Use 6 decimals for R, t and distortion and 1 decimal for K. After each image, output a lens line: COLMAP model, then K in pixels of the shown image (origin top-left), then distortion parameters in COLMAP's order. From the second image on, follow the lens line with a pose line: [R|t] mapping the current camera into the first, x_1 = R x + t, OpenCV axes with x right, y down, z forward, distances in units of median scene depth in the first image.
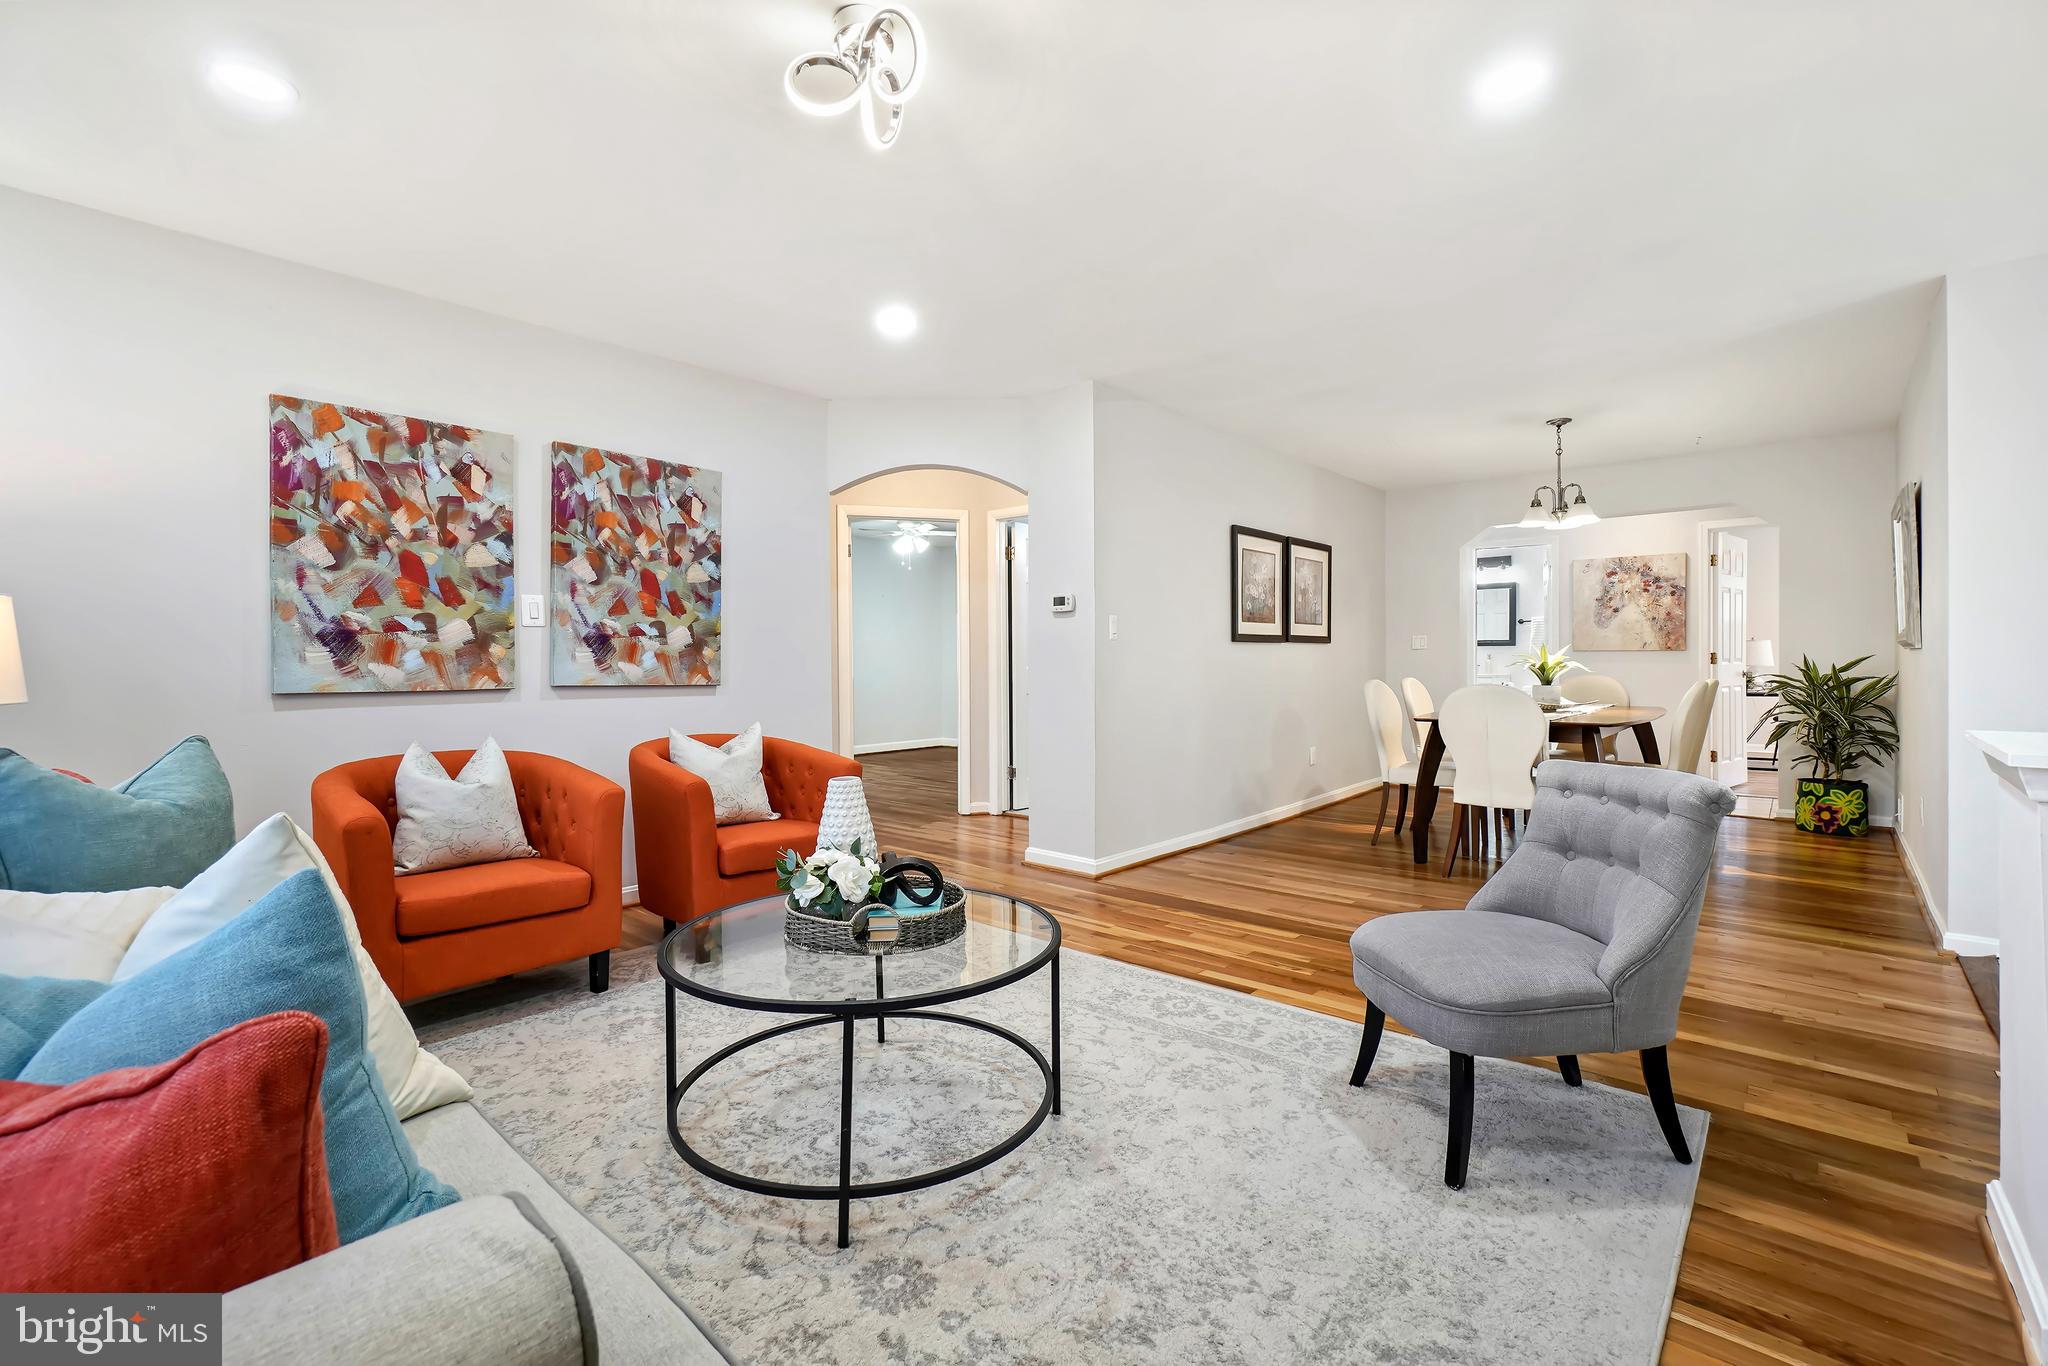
lens RADIAL K [[877.9, 0, 987.9], [0, 877.9, 672.7], [0, 0, 1]] dist [0.000703, -0.000174]
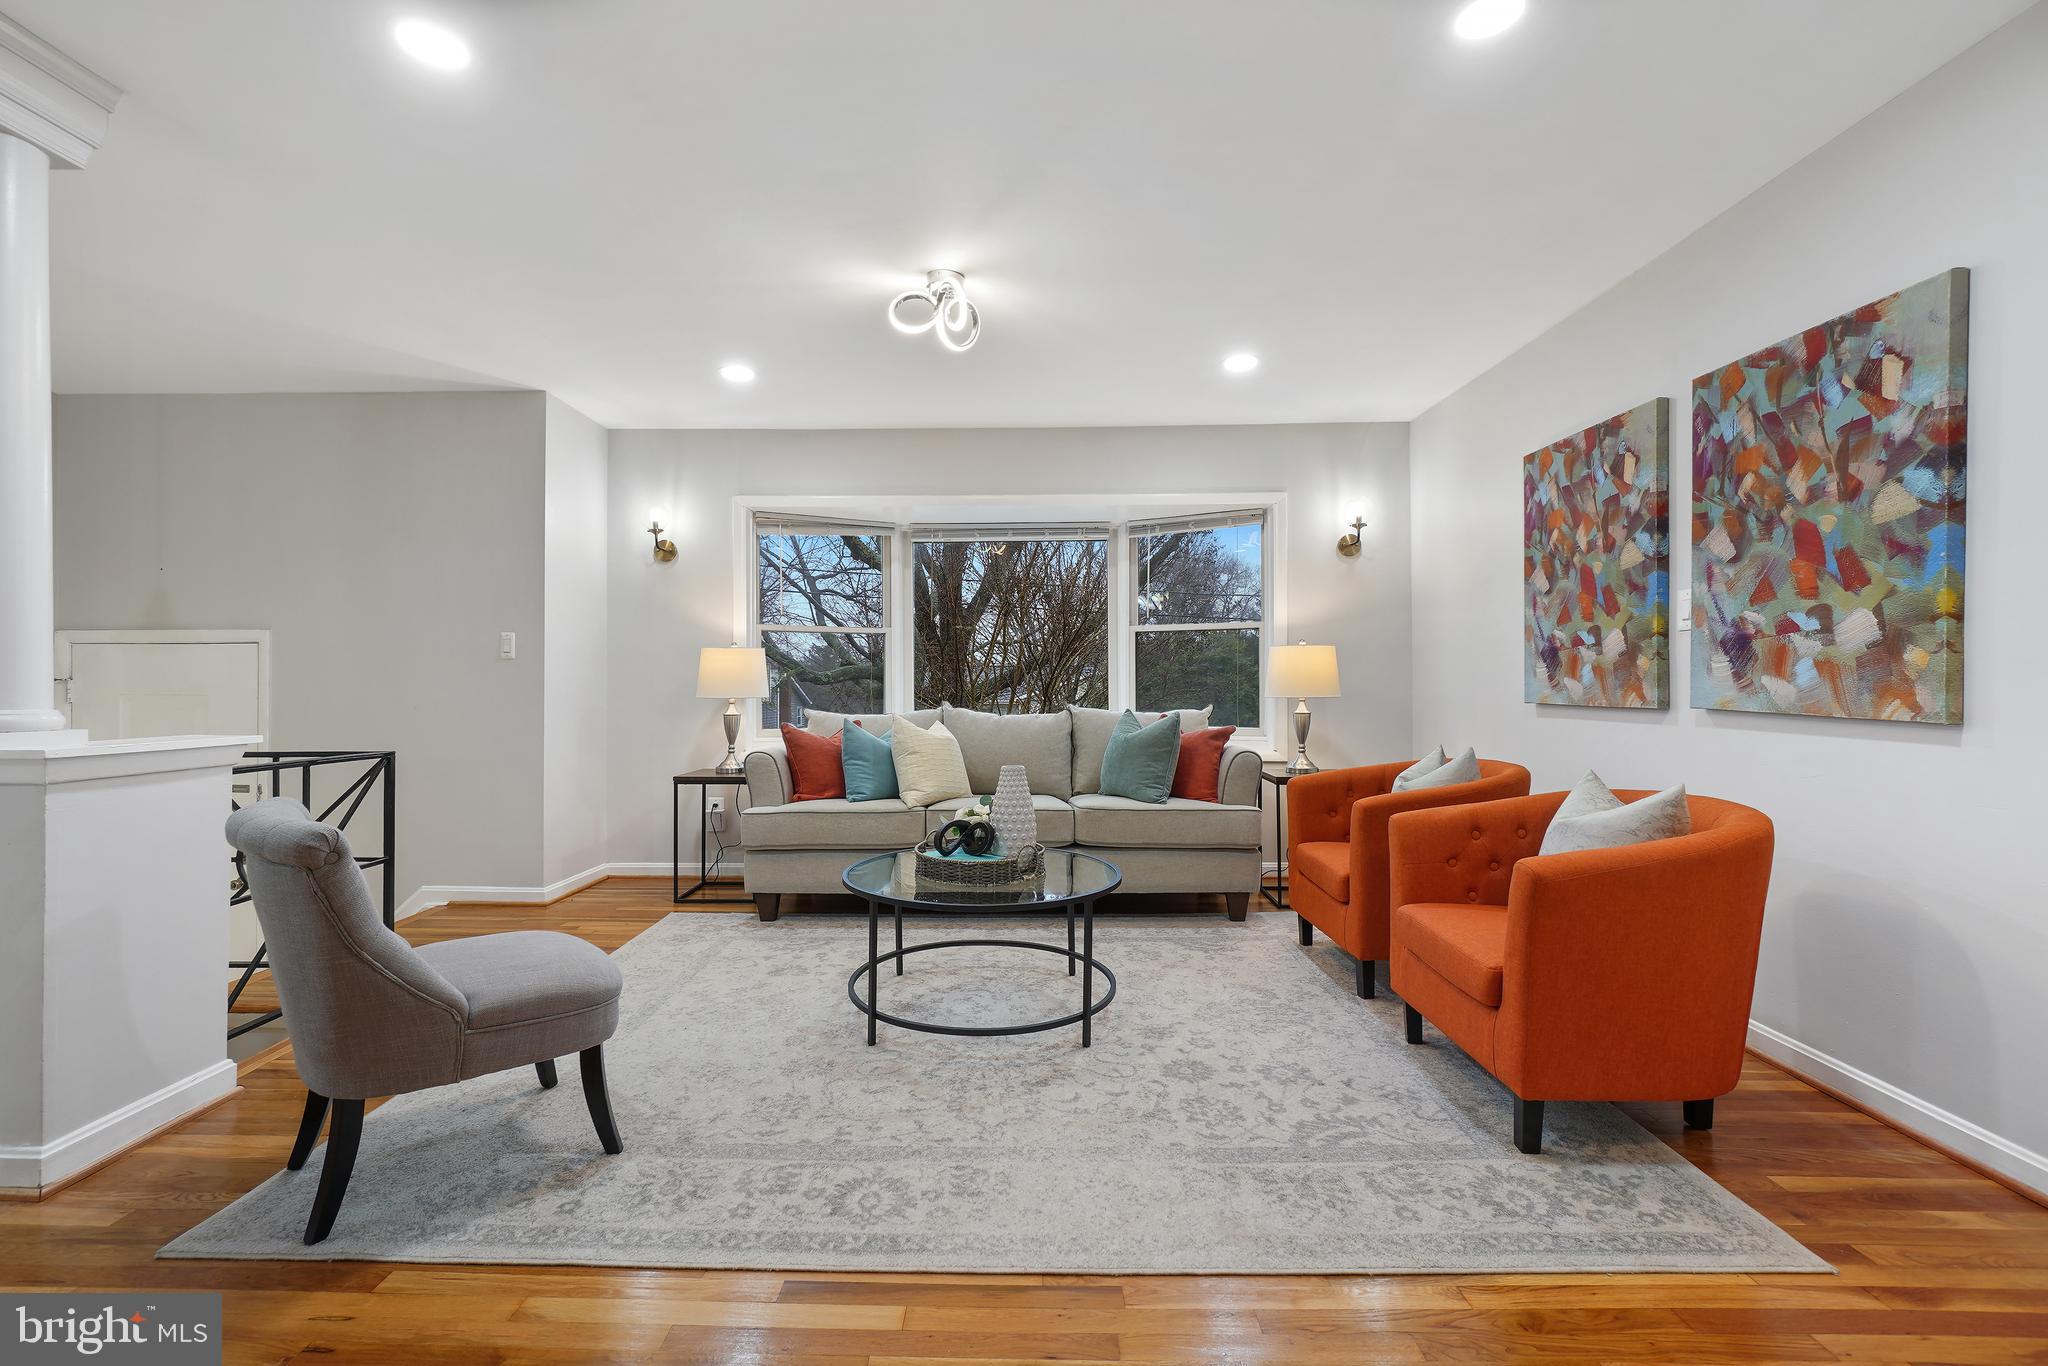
lens RADIAL K [[877.9, 0, 987.9], [0, 877.9, 672.7], [0, 0, 1]] dist [0.000703, -0.000174]
pose [[-0.749983, 0.006957, -0.661420, 0.431186], [0.006456, 0.999974, 0.003197, -0.020337], [0.661425, -0.001872, -0.750009, 1.110938]]
